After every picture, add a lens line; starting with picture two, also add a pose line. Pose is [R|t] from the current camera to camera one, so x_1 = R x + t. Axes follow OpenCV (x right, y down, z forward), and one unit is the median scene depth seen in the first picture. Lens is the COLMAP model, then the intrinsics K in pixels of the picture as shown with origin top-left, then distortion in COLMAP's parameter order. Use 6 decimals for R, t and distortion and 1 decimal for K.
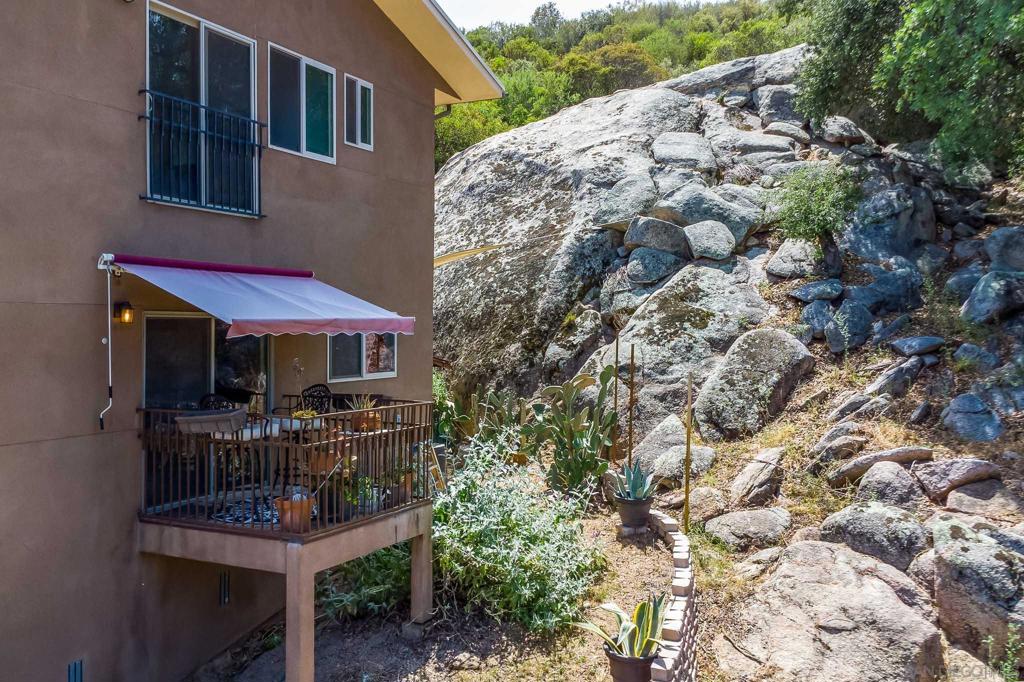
lens RADIAL K [[887.6, 0, 521.4], [0, 887.6, 342.3], [0, 0, 1]] dist [0.015367, -0.003334]
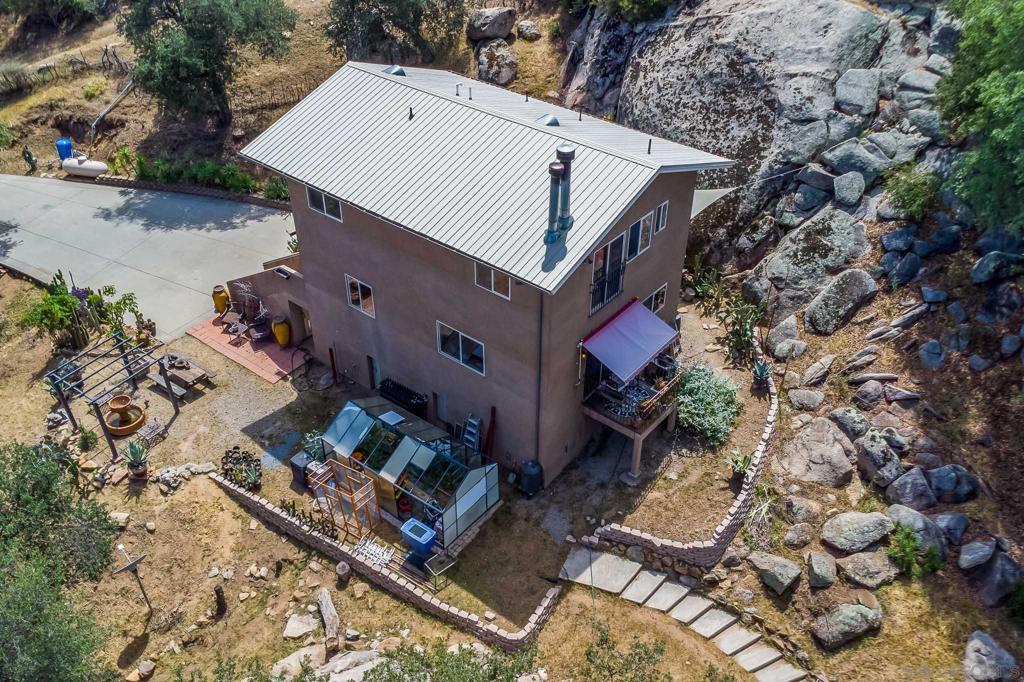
lens RADIAL K [[887.6, 0, 507.2], [0, 887.6, 338.8], [0, 0, 1]] dist [0.015367, -0.003334]
pose [[0.975574, 0.133155, -0.174712, -0.102943], [-0.006434, 0.812321, 0.583175, -0.997942], [0.219575, -0.567806, 0.793336, -0.760780]]
